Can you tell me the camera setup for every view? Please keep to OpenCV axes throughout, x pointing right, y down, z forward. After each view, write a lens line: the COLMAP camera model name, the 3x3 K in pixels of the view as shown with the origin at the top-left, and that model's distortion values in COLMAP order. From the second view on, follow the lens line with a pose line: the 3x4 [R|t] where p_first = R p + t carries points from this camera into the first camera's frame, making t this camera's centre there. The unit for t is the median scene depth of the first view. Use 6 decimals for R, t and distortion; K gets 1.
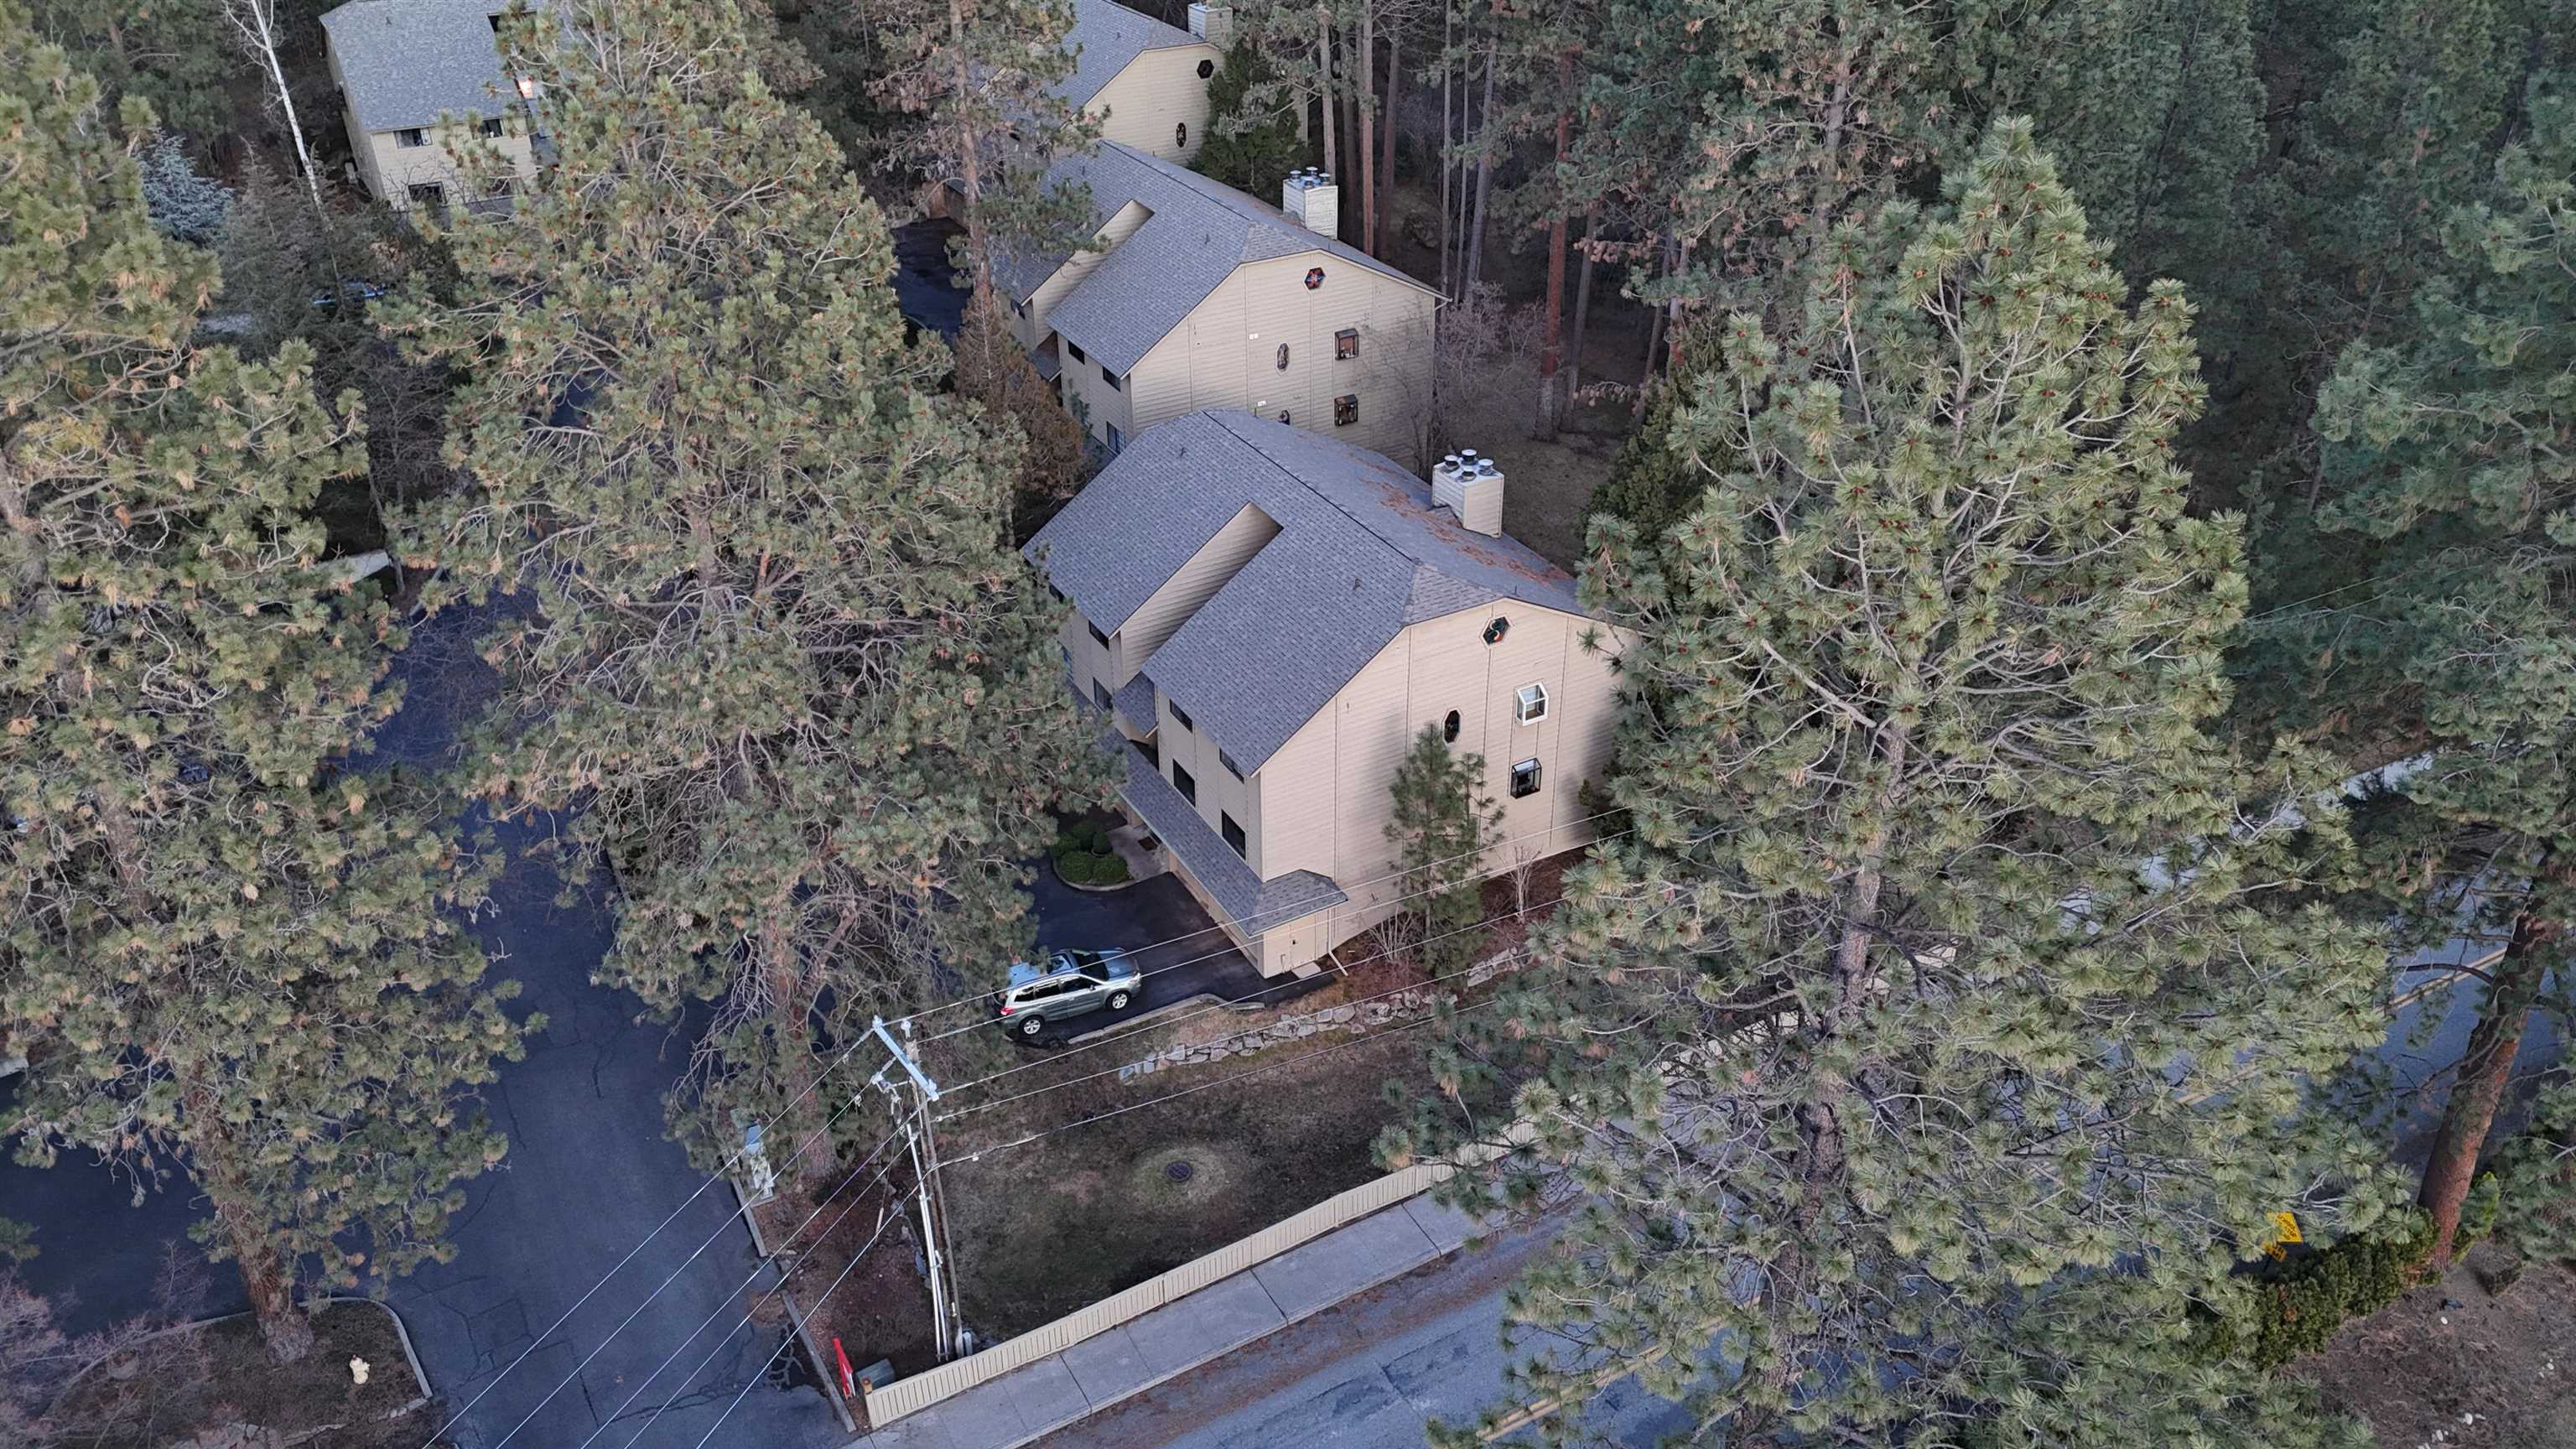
lens RADIAL K [[1866.7, 0, 1288.0], [0, 1866.7, 724.5], [0, 0, 1]] dist [0.095415, -0.111669]
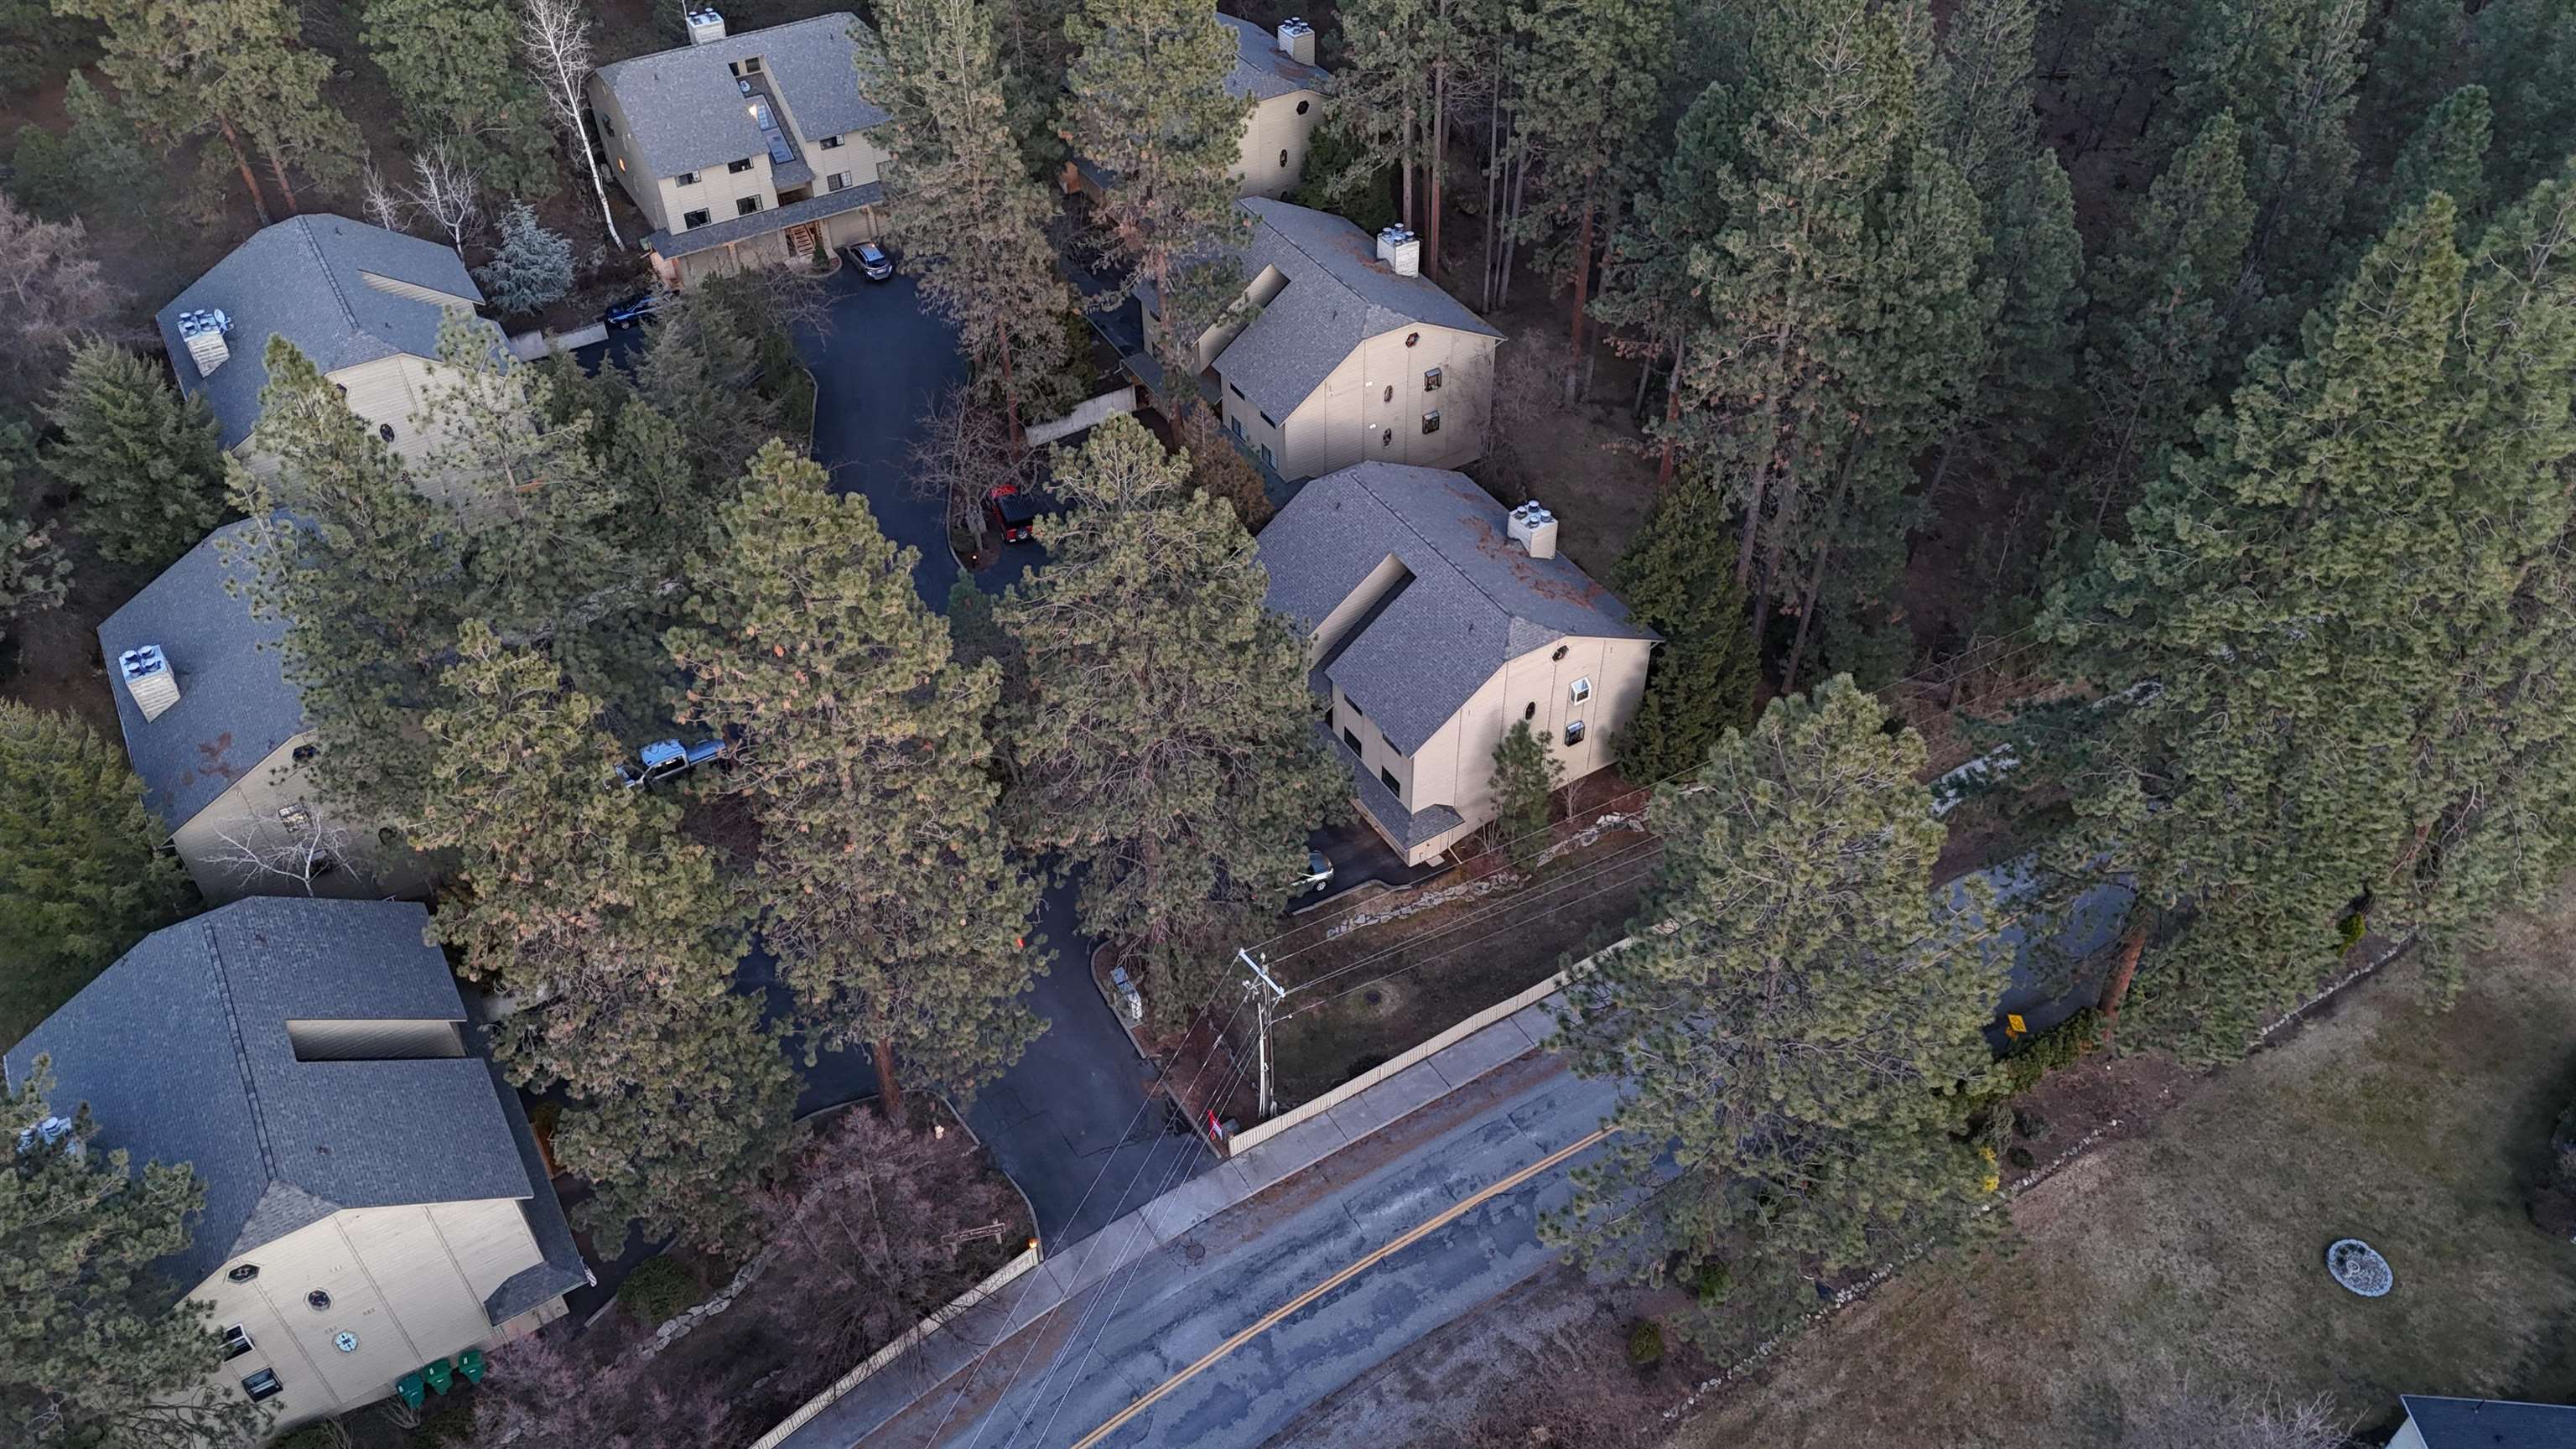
lens RADIAL K [[1866.7, 0, 1288.0], [0, 1866.7, 724.5], [0, 0, 1]] dist [0.095415, -0.111669]
pose [[0.999390, -0.024772, 0.024605, -0.153612], [0.019674, 0.981729, 0.189263, -0.288374], [-0.028844, -0.188663, 0.981618, -0.531921]]
